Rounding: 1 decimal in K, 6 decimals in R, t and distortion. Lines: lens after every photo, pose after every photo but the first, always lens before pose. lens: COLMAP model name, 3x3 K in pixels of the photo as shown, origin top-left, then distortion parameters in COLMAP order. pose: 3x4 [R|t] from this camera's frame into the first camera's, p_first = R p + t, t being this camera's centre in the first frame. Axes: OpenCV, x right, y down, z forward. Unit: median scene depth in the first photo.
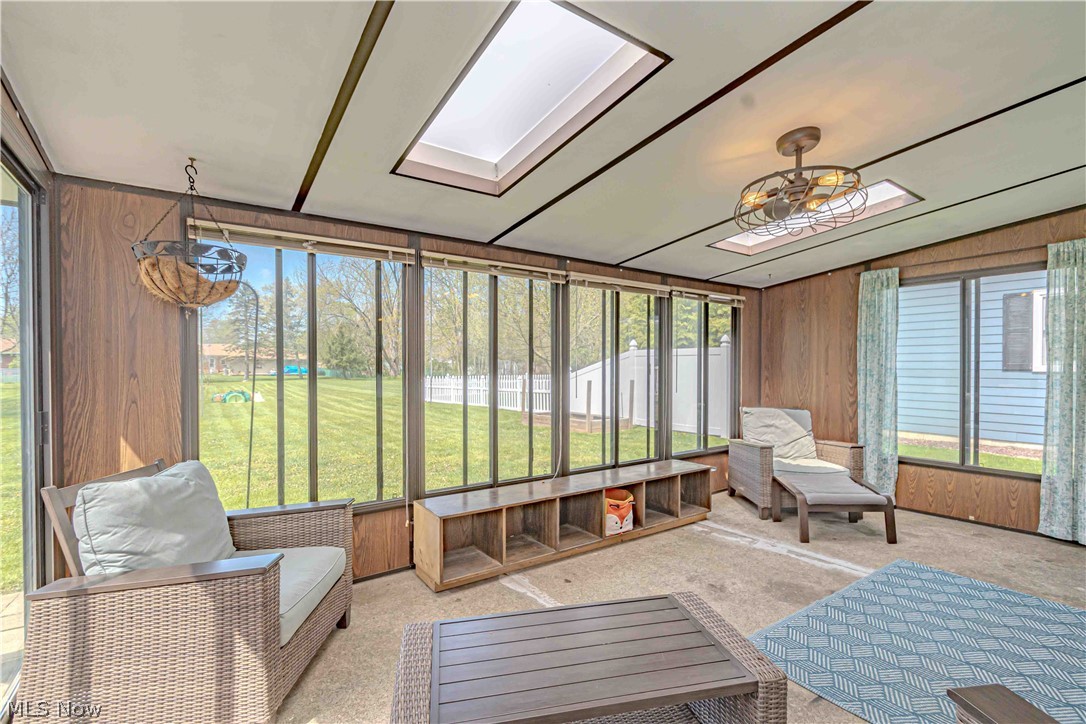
lens RADIAL K [[479.6, 0, 554.6], [0, 479.6, 365.5], [0, 0, 1]] dist [0.008966, -0.003480]
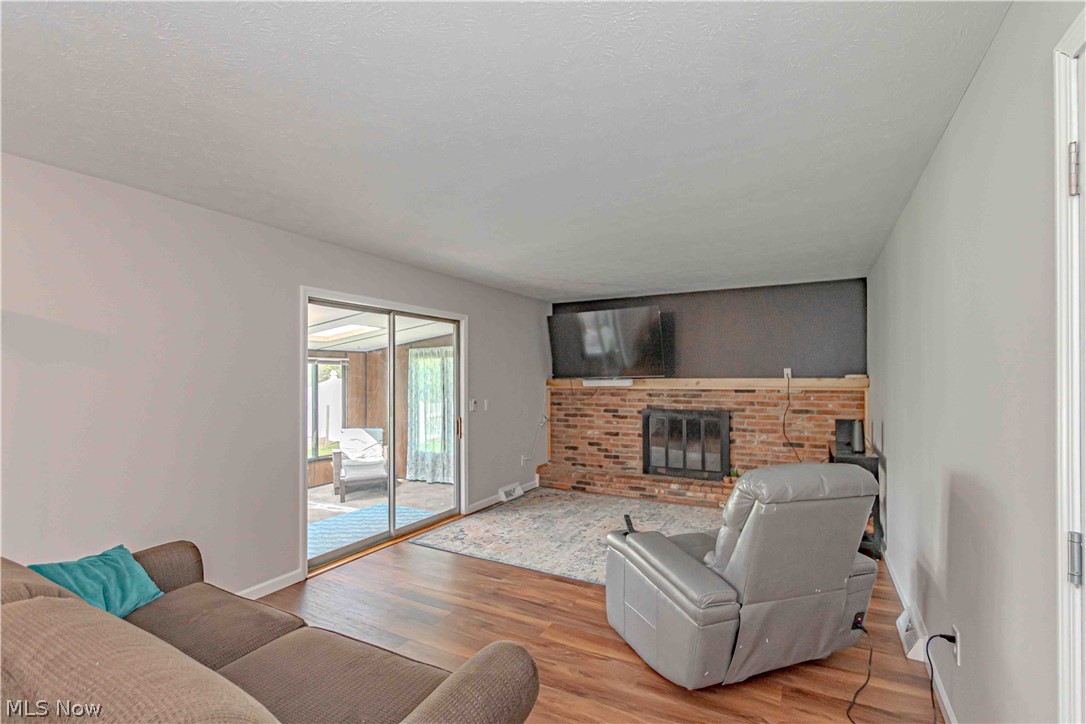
lens RADIAL K [[479.6, 0, 547.7], [0, 479.6, 365.8], [0, 0, 1]] dist [0.008966, -0.003480]
pose [[0.902353, -0.001433, 0.430996, 0.401456], [0.011684, 0.999708, -0.021137, -0.104013], [-0.430840, 0.024109, 0.902106, -0.954817]]
